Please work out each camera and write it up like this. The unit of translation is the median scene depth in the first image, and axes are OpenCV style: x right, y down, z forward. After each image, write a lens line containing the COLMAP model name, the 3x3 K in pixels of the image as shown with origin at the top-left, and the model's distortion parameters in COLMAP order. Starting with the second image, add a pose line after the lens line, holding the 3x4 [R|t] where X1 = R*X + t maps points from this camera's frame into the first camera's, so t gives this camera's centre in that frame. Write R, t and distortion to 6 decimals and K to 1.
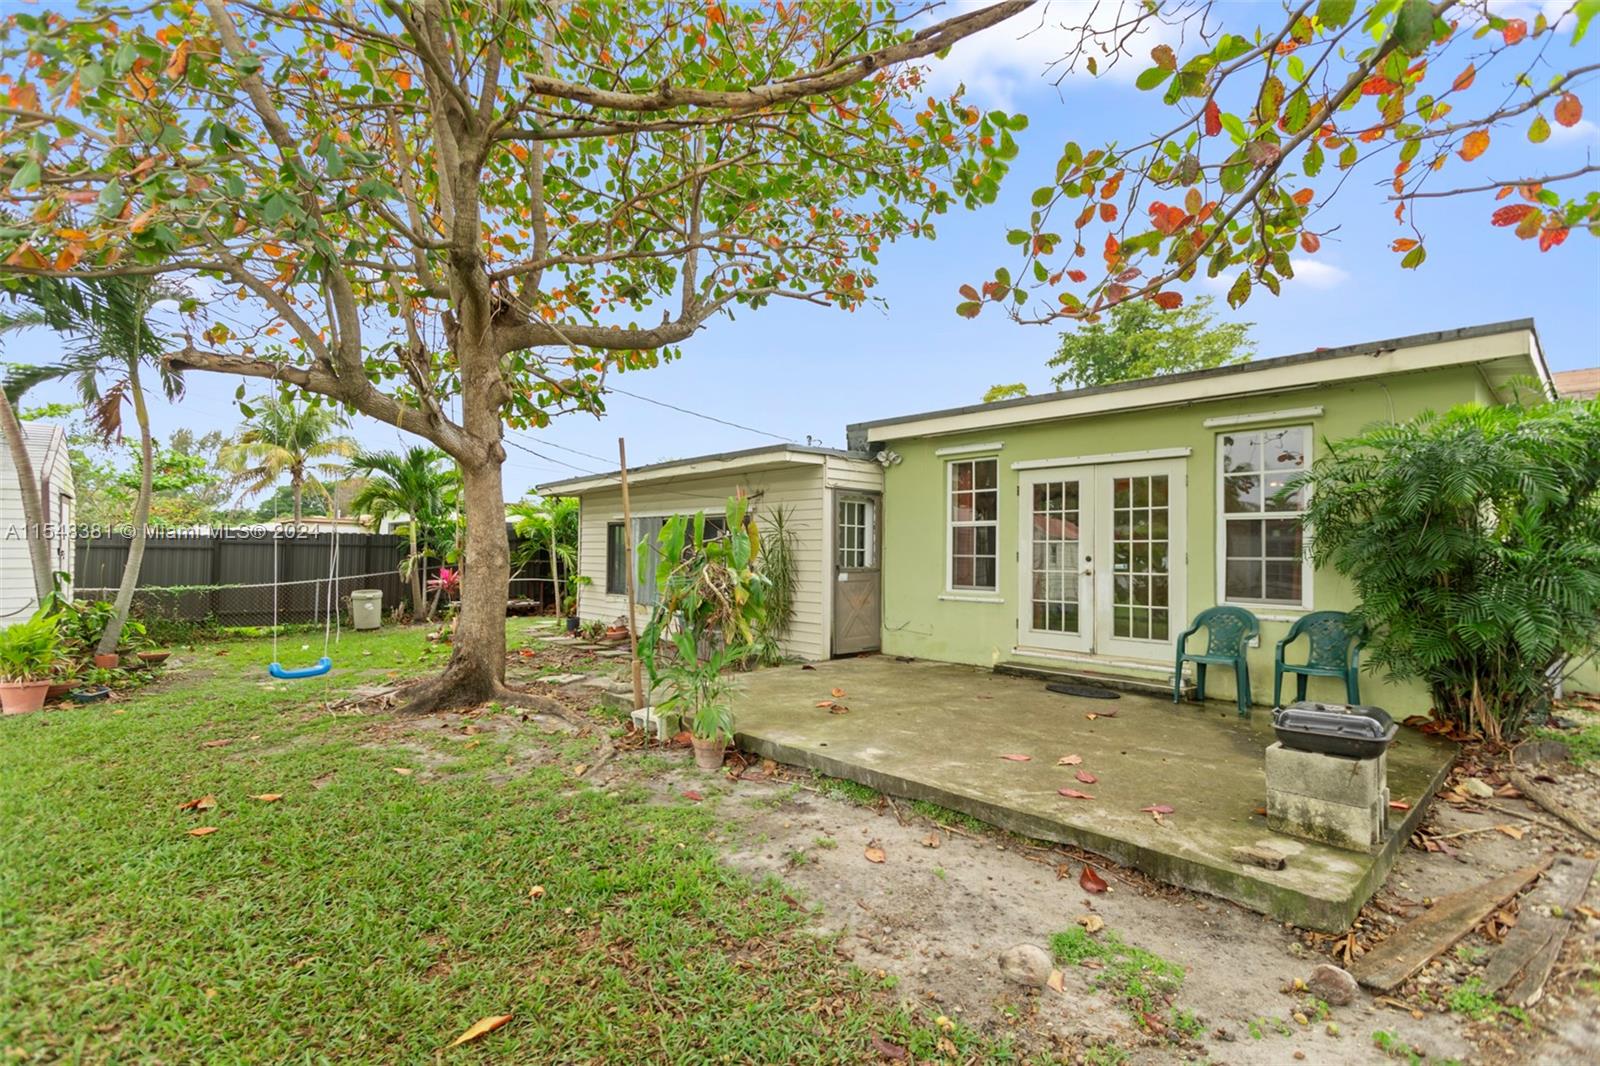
lens RADIAL K [[767.7, 0, 804.2], [0, 767.7, 545.1], [0, 0, 1]] dist [0.004089, 0.001025]
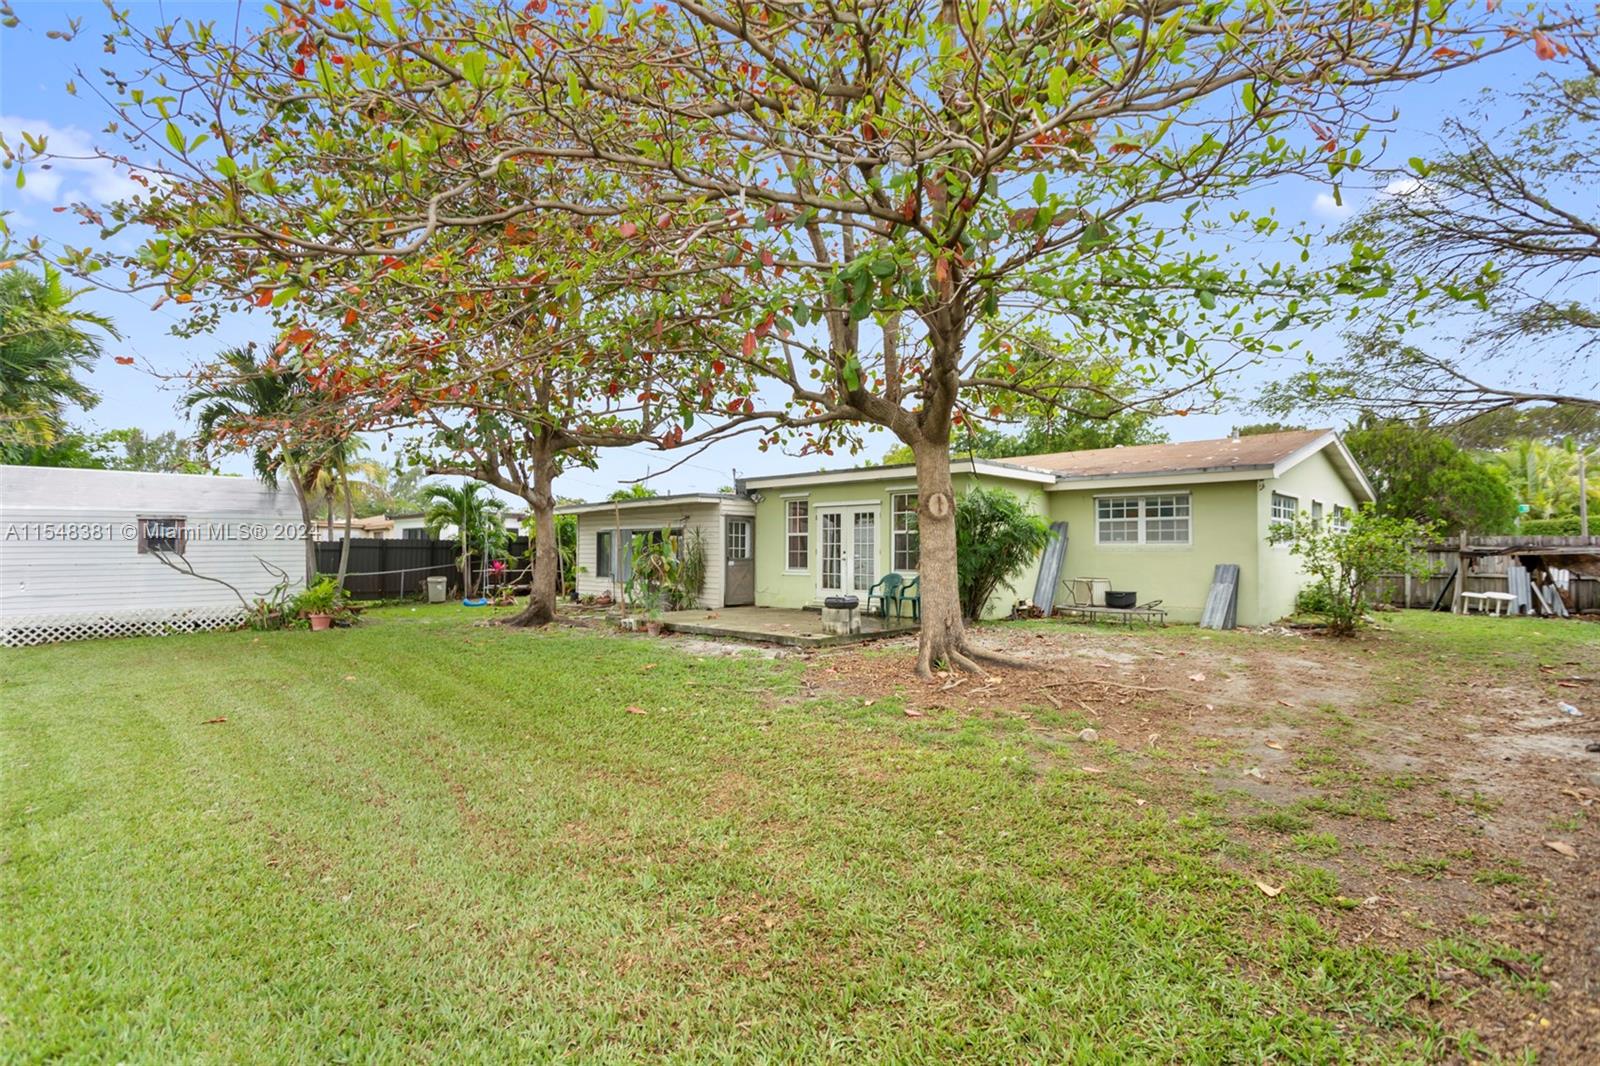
lens RADIAL K [[767.7, 0, 797.0], [0, 767.7, 531.4], [0, 0, 1]] dist [0.004089, 0.001025]
pose [[0.999370, -0.006084, 0.034972, 0.141844], [0.006605, 0.999869, -0.014792, -0.006233], [-0.034877, 0.015014, 0.999279, -0.840314]]
